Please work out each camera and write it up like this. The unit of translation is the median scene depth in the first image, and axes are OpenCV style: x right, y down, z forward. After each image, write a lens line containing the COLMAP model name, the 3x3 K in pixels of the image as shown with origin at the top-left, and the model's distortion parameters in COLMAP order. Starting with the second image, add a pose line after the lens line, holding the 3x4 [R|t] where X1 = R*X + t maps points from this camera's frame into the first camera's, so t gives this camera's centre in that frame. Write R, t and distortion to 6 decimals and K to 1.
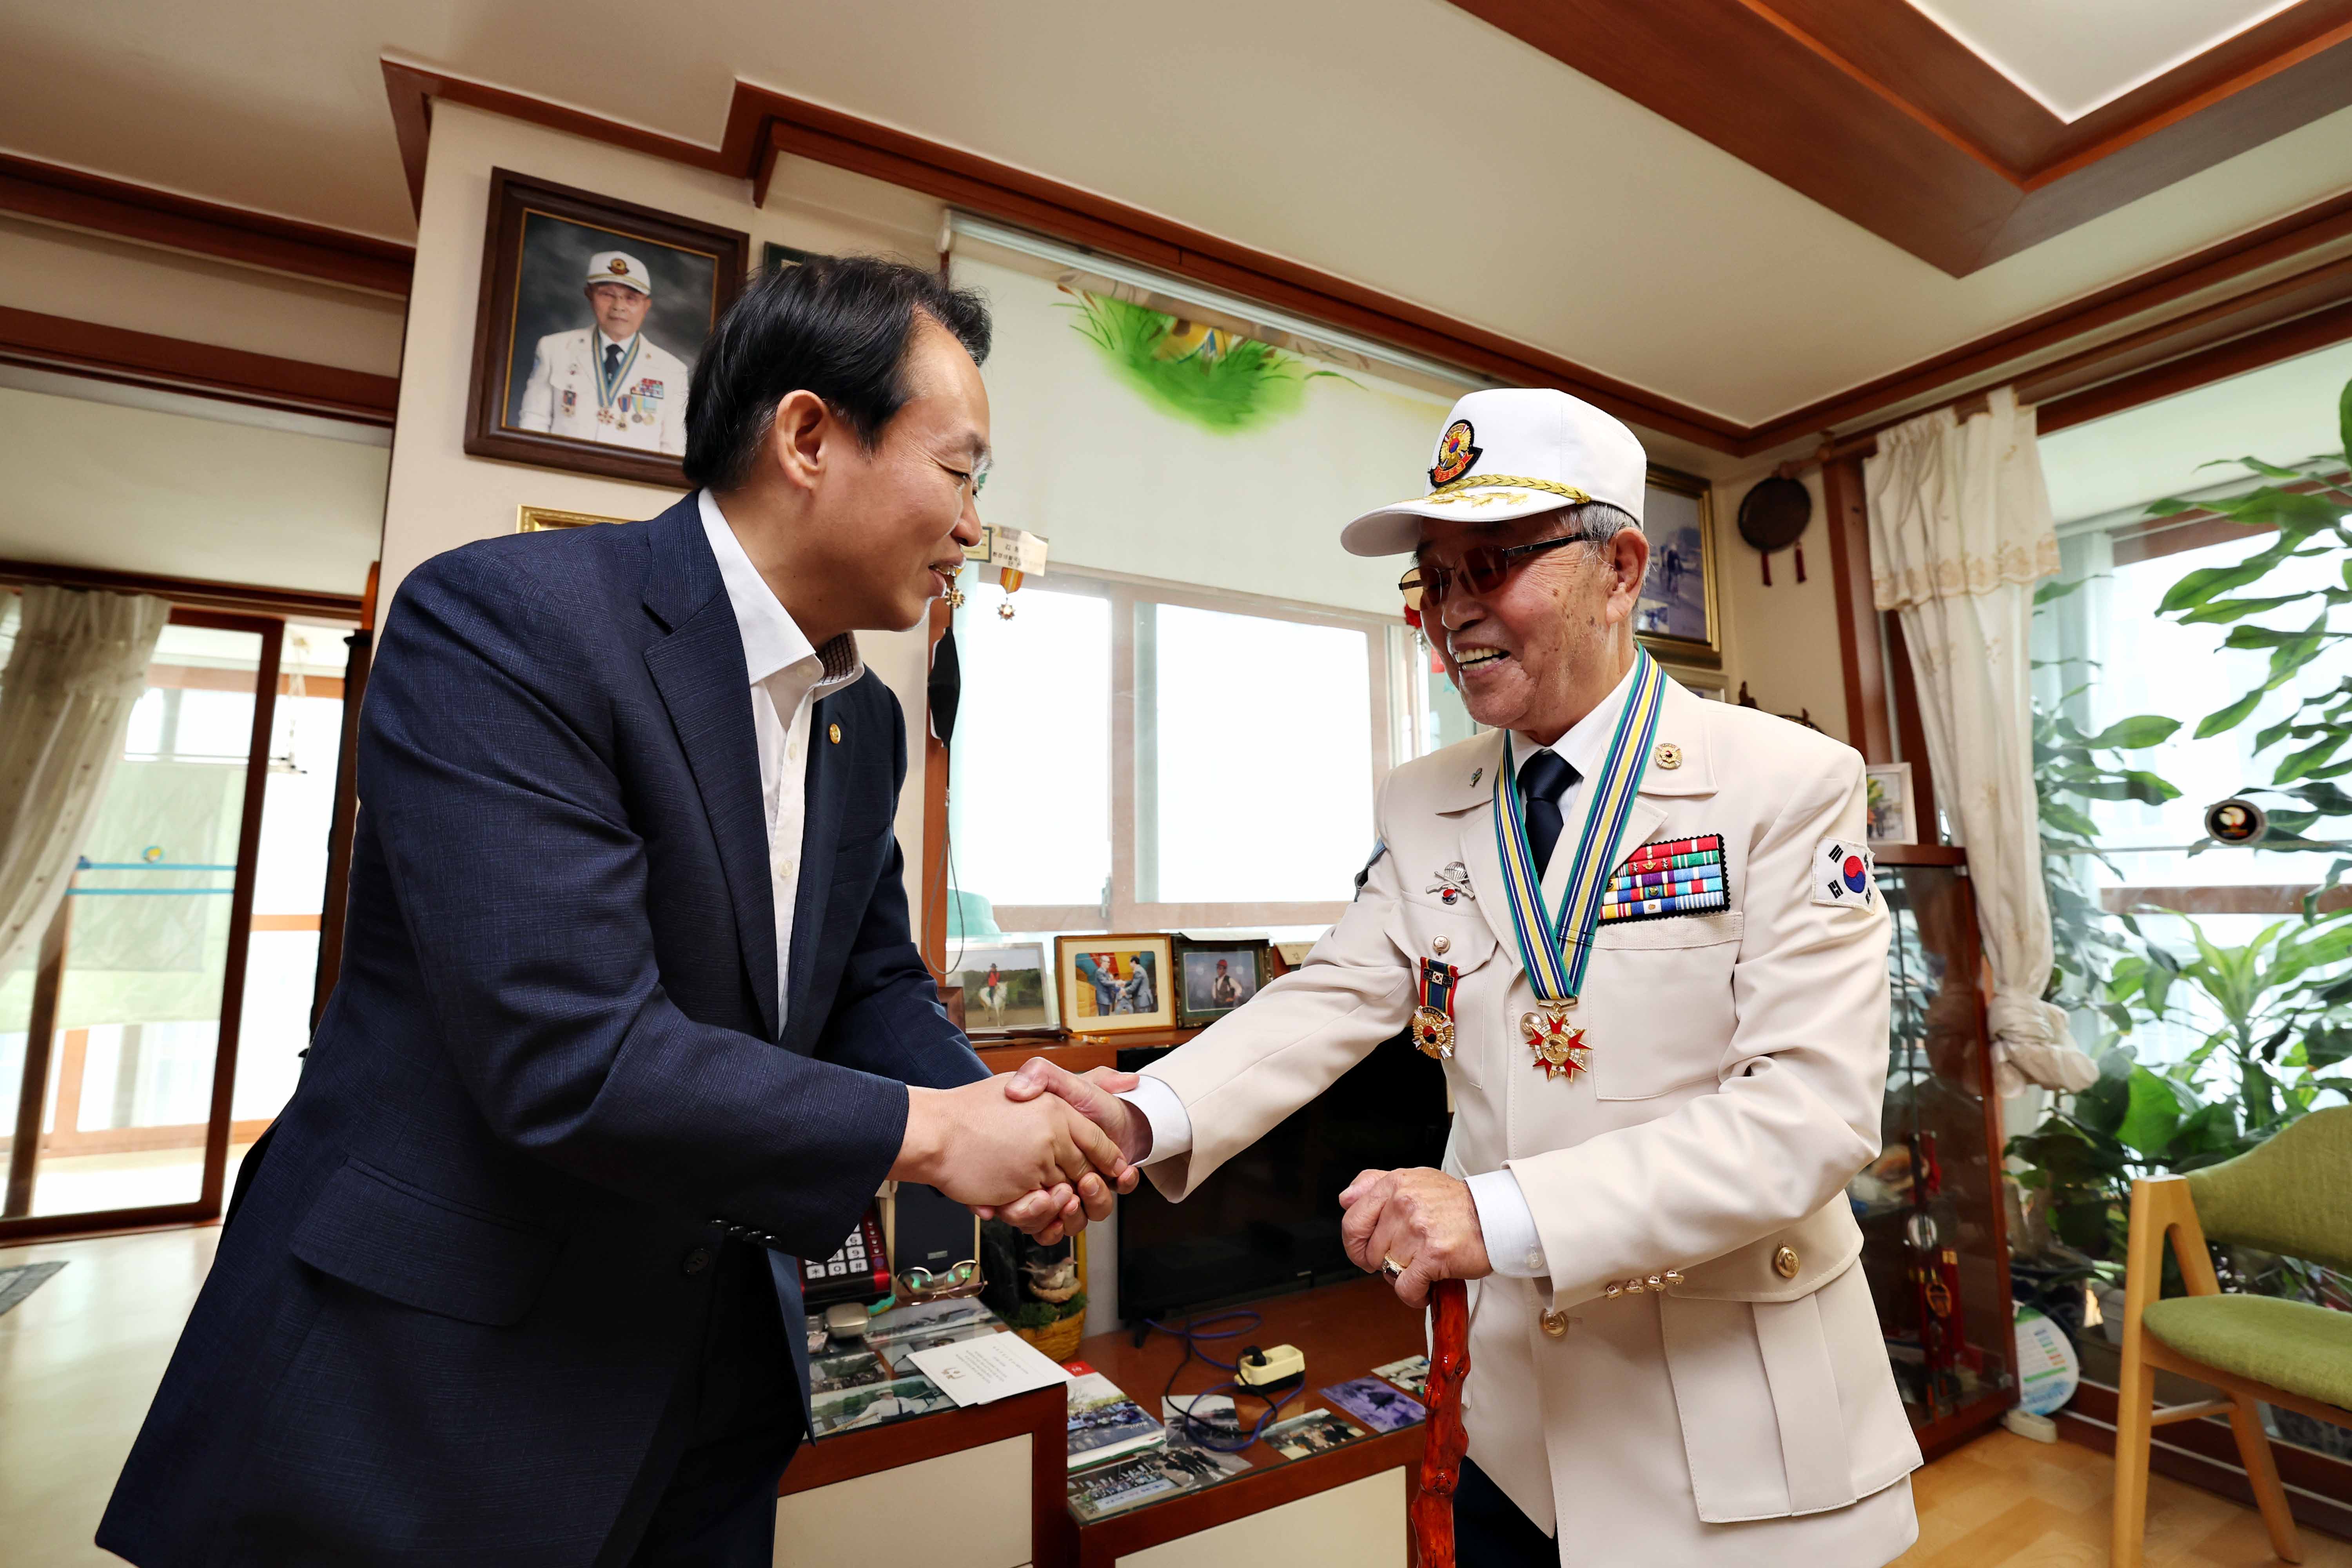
lens RADIAL K [[1073.1, 0, 1210.0], [0, 1073.1, 744.3], [0, 0, 1]] dist [-0.044806, 0.014441]
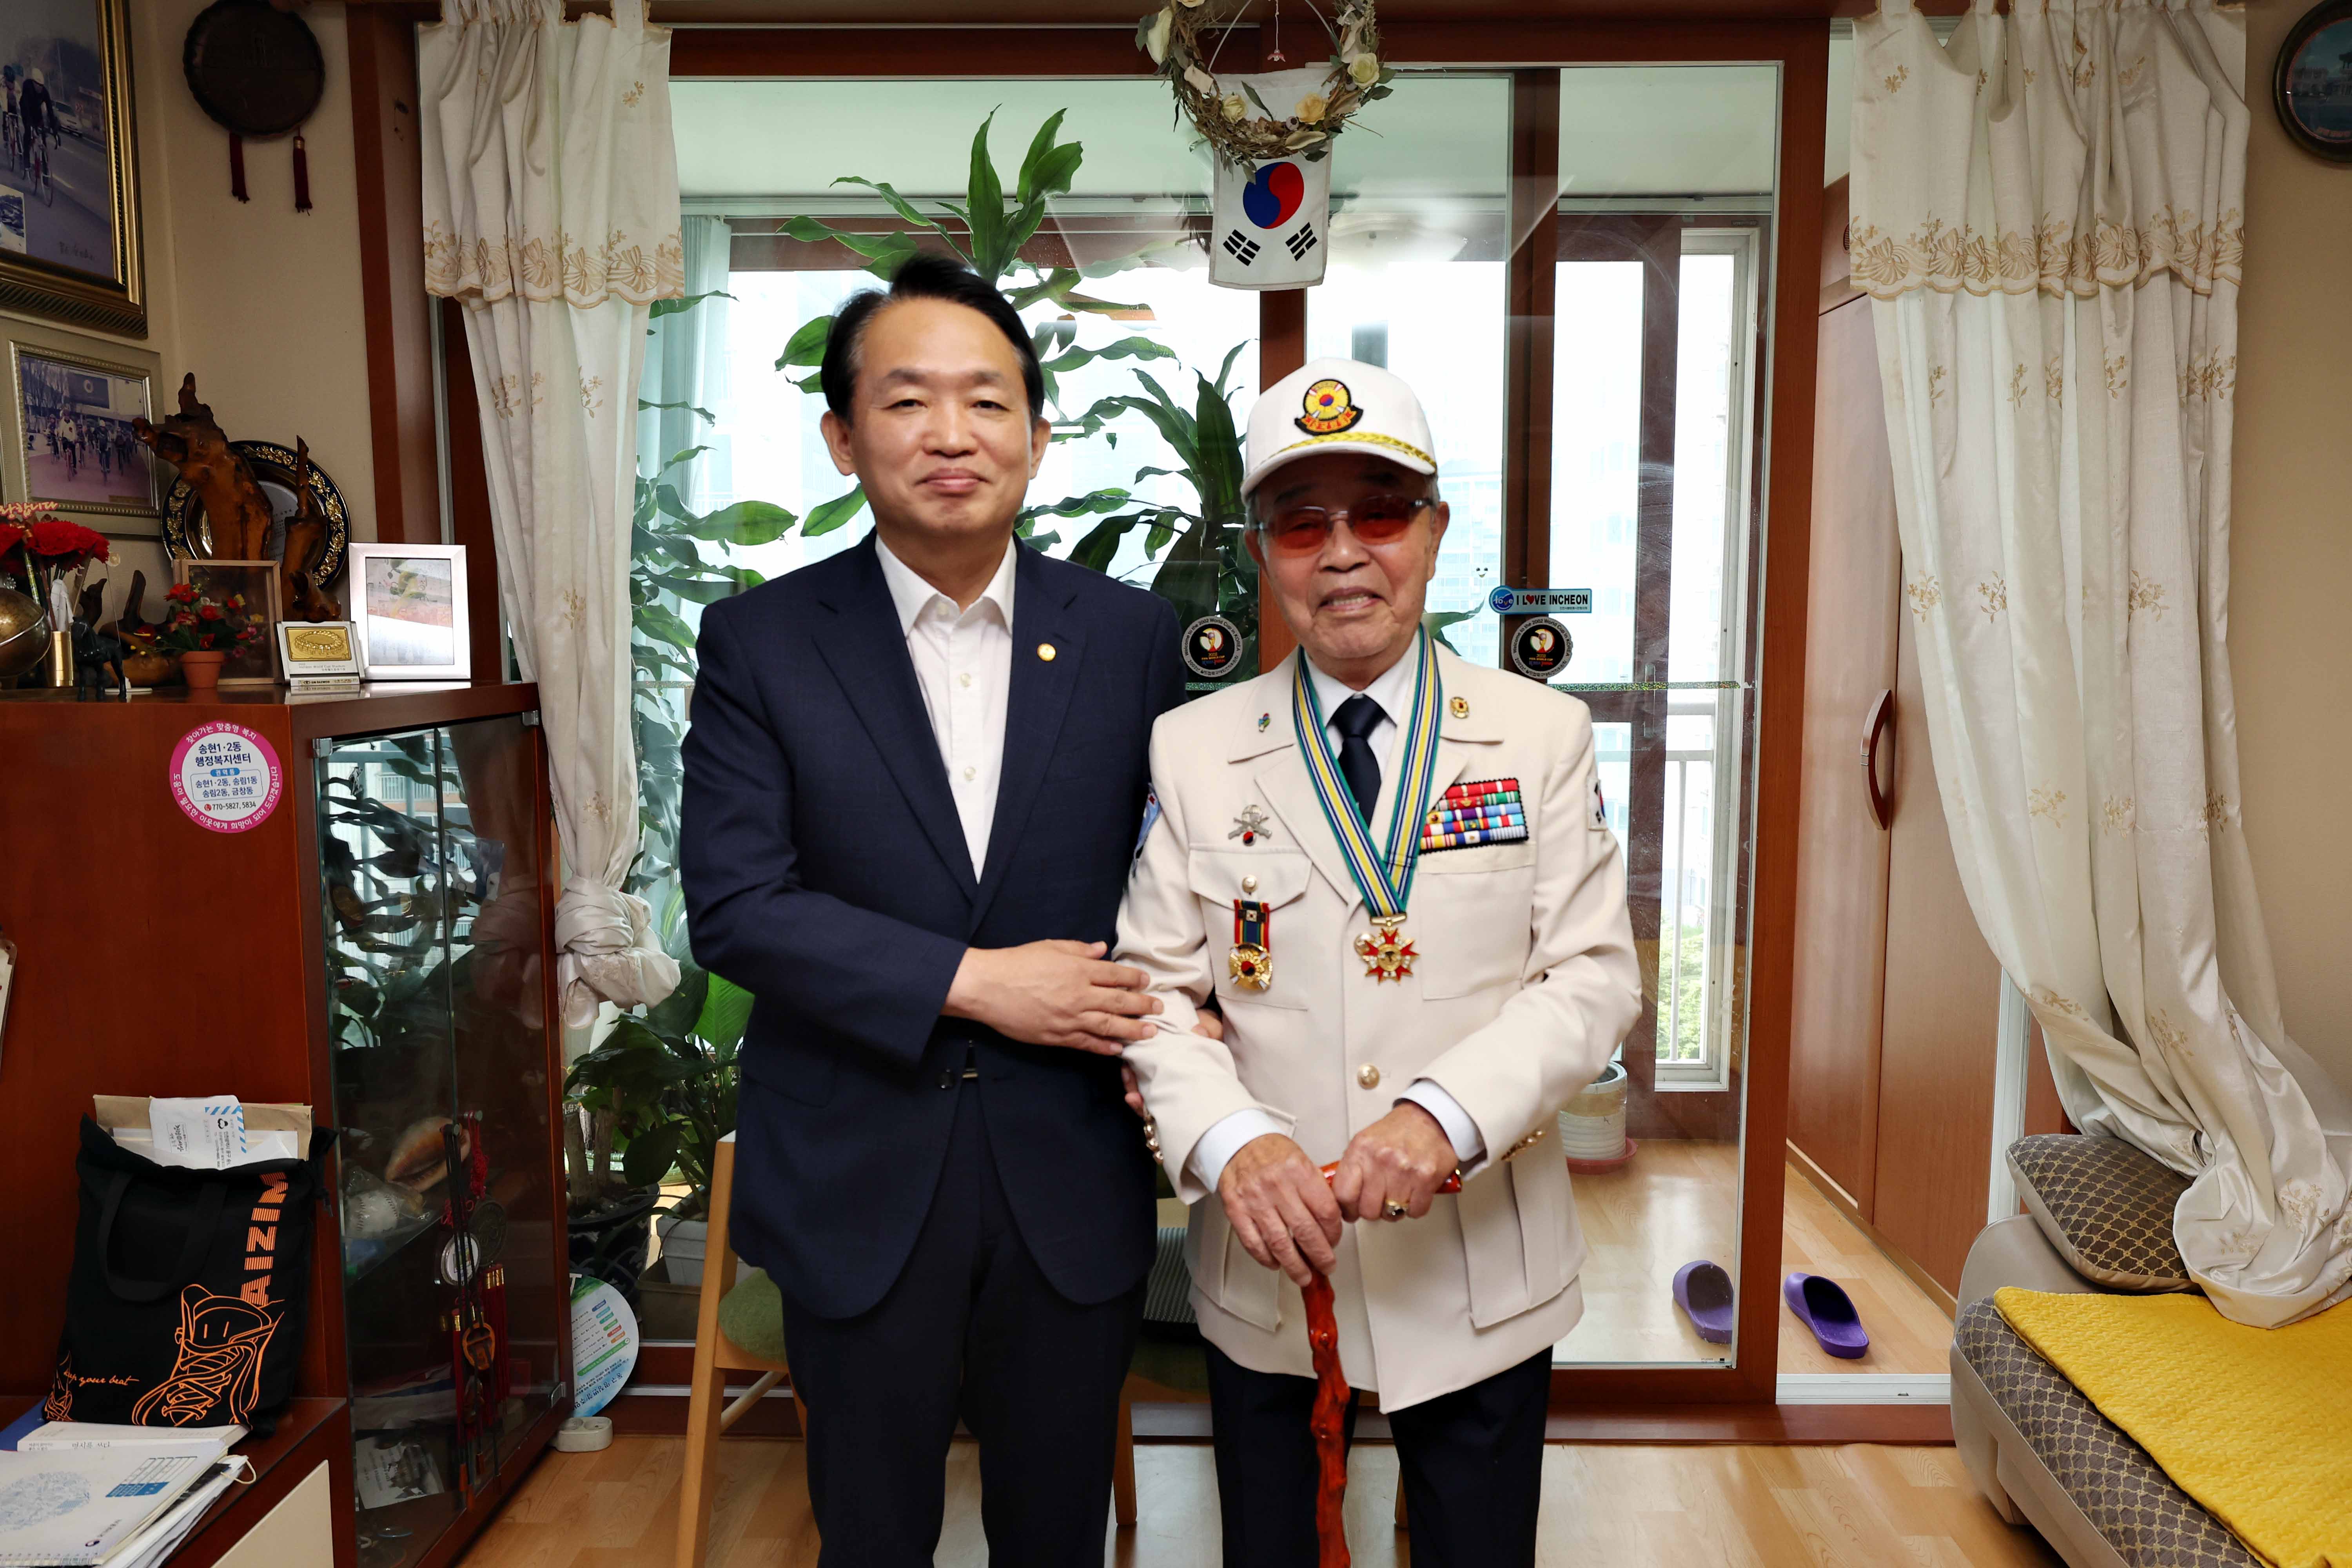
lens RADIAL K [[1515.7, 0, 1181.3], [0, 1515.7, 762.1], [0, 0, 1]] dist [-0.025099, 0.033068]
pose [[0.516208, -0.082309, 0.852499, 0.094952], [-0.126557, 0.977114, 0.170974, -0.071585], [-0.847061, -0.196148, 0.493977, 0.153595]]
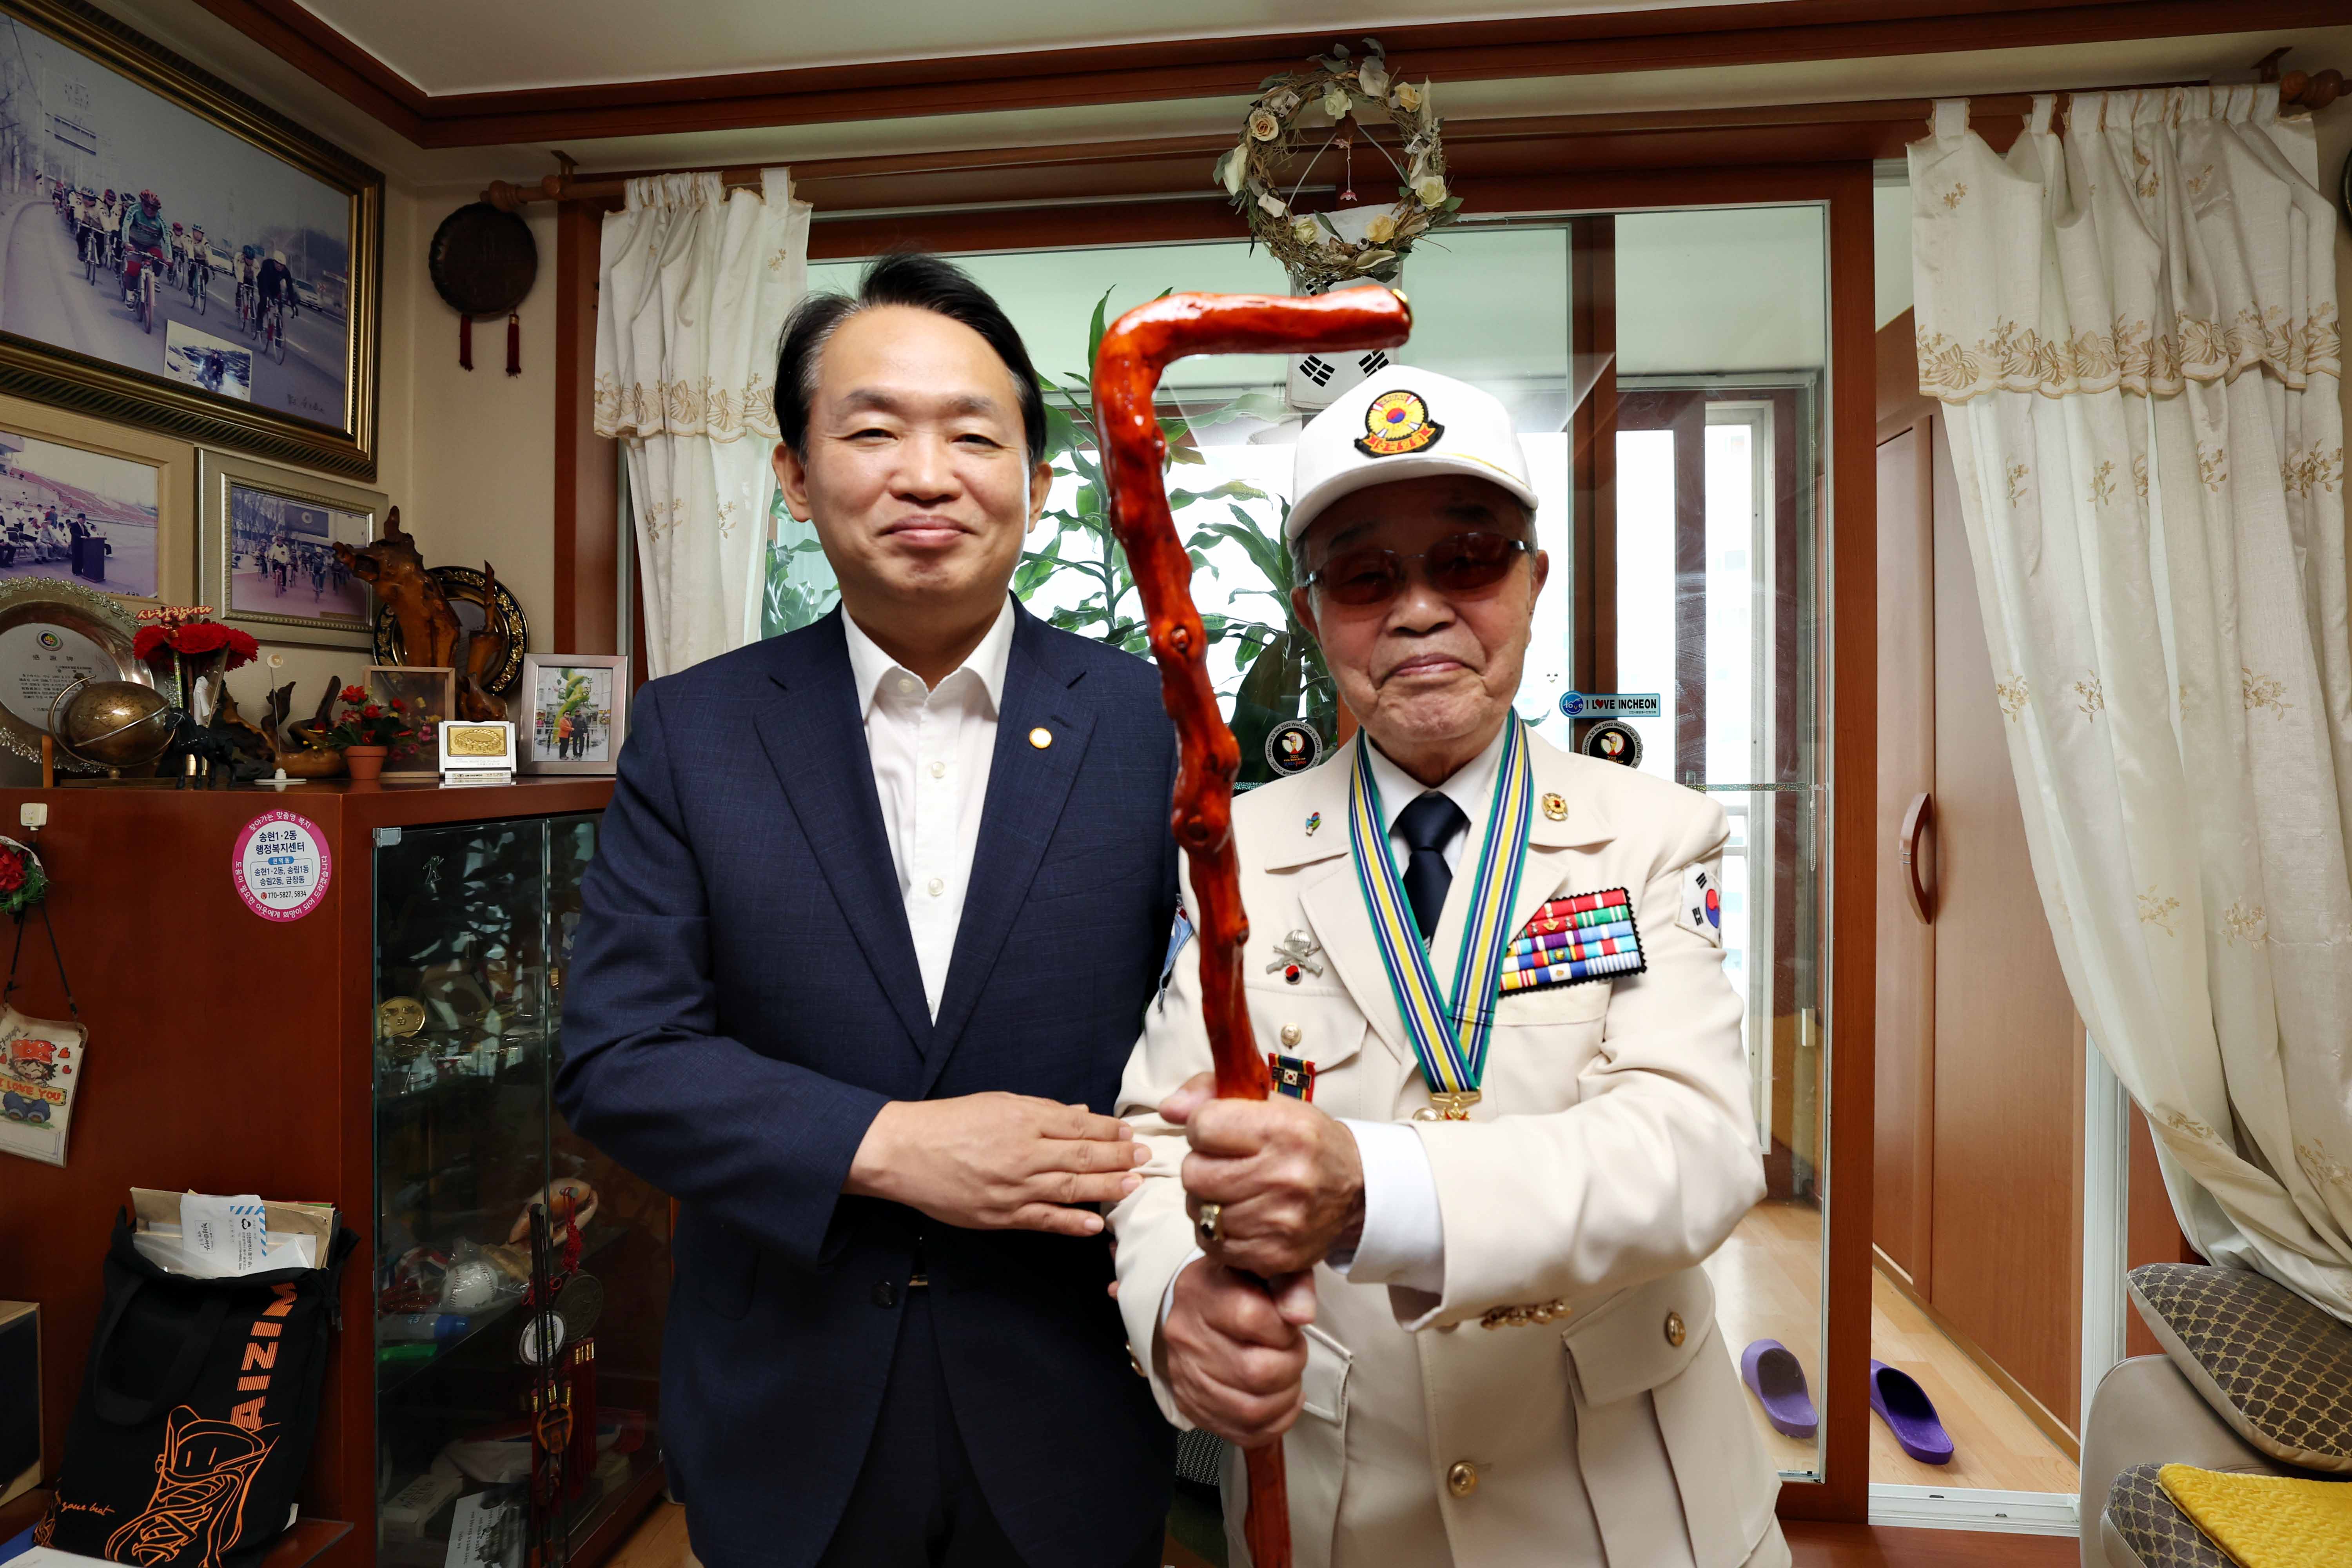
lens RADIAL K [[1073.1, 0, 1210.0], [0, 1073.1, 744.3], [0, 0, 1]] dist [-0.044806, 0.014441]
pose [[0.589913, -0.000358, 0.807467, 0.331418], [-0.121488, 0.988577, 0.089194, -0.039506], [-0.798275, -0.150714, 0.583131, 0.257754]]
